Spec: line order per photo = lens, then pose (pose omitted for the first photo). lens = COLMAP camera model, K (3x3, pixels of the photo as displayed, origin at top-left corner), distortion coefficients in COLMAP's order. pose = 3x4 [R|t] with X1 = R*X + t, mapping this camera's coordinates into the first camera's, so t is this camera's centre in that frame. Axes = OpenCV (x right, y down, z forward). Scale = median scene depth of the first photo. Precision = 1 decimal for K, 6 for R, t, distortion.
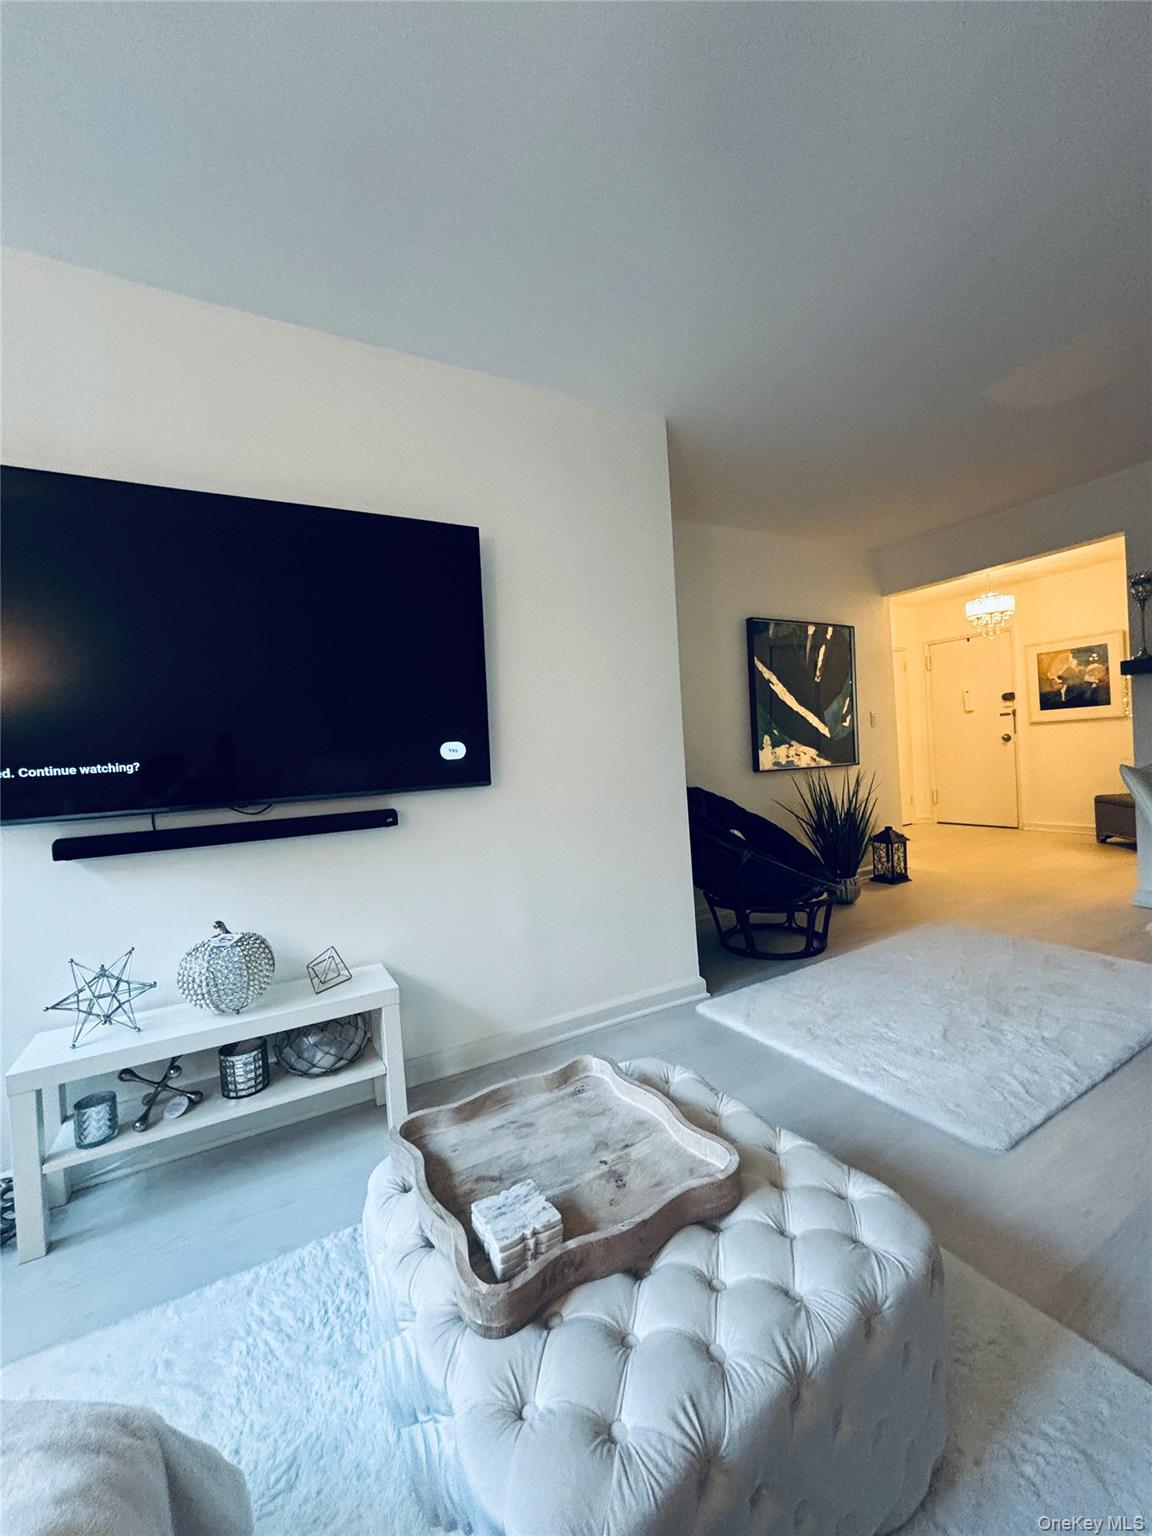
lens RADIAL K [[621.9, 0, 575.5], [0, 621.9, 760.8], [0, 0, 1]] dist [0.001010, -0.000384]
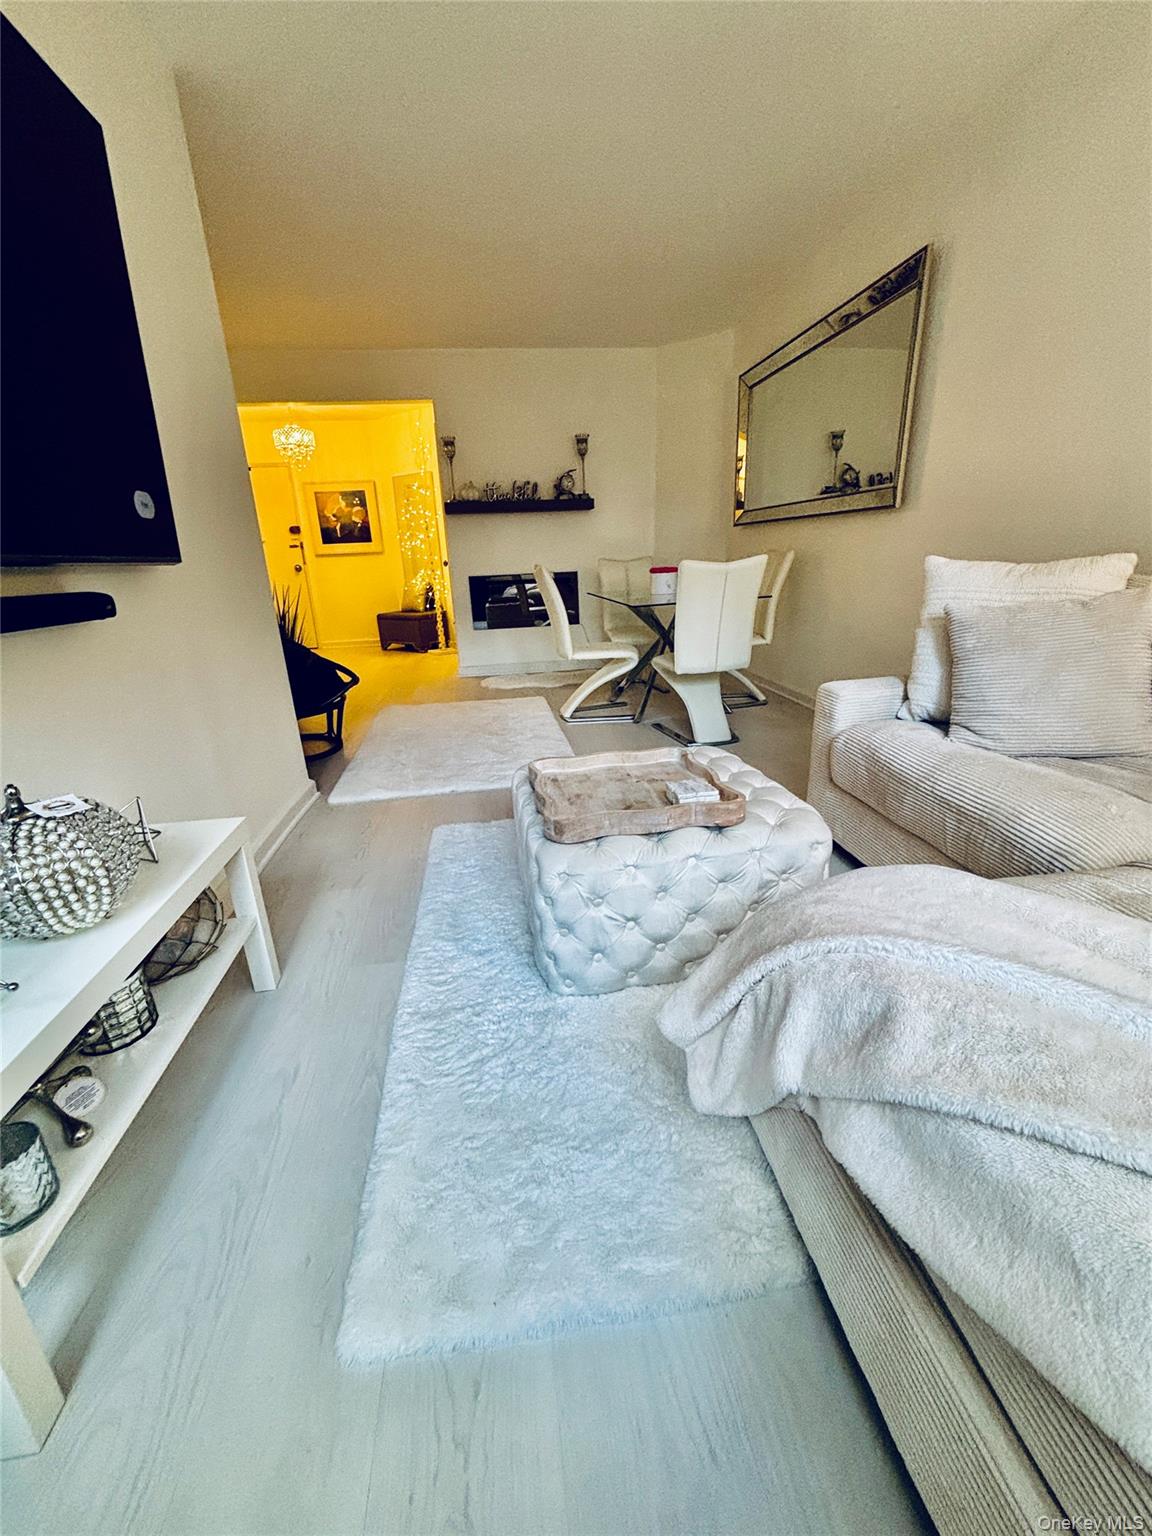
lens RADIAL K [[621.9, 0, 577.3], [0, 621.9, 762.8], [0, 0, 1]] dist [0.001010, -0.000384]
pose [[0.367384, -0.250805, 0.895615, -0.273249], [0.032766, 0.965847, 0.257032, 0.037472], [-0.929492, -0.065083, 0.363054, 0.115809]]
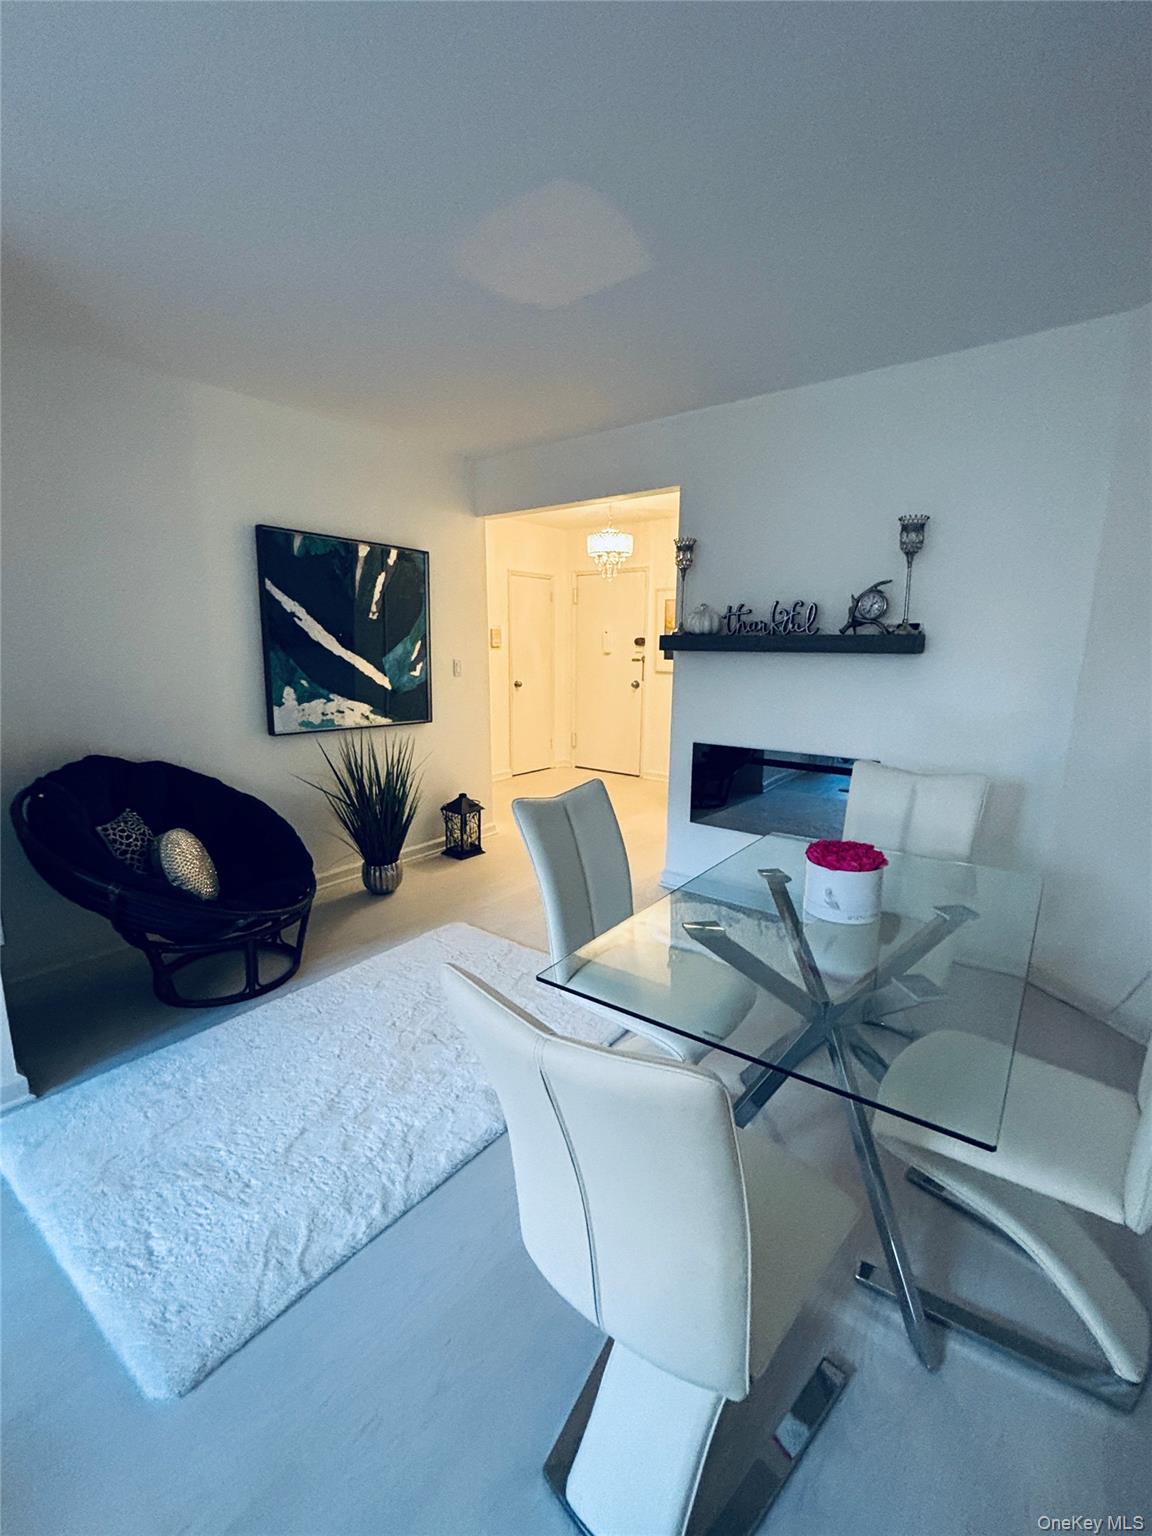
lens RADIAL K [[679.4, 0, 565.9], [0, 679.4, 776.8], [0, 0, 1]] dist [0.021612, 0.000058]
pose [[0.923623, -0.001754, 0.383299, 0.228840], [-0.061729, 0.986256, 0.153260, -0.062438], [-0.378300, -0.165215, 0.910820, 0.064003]]
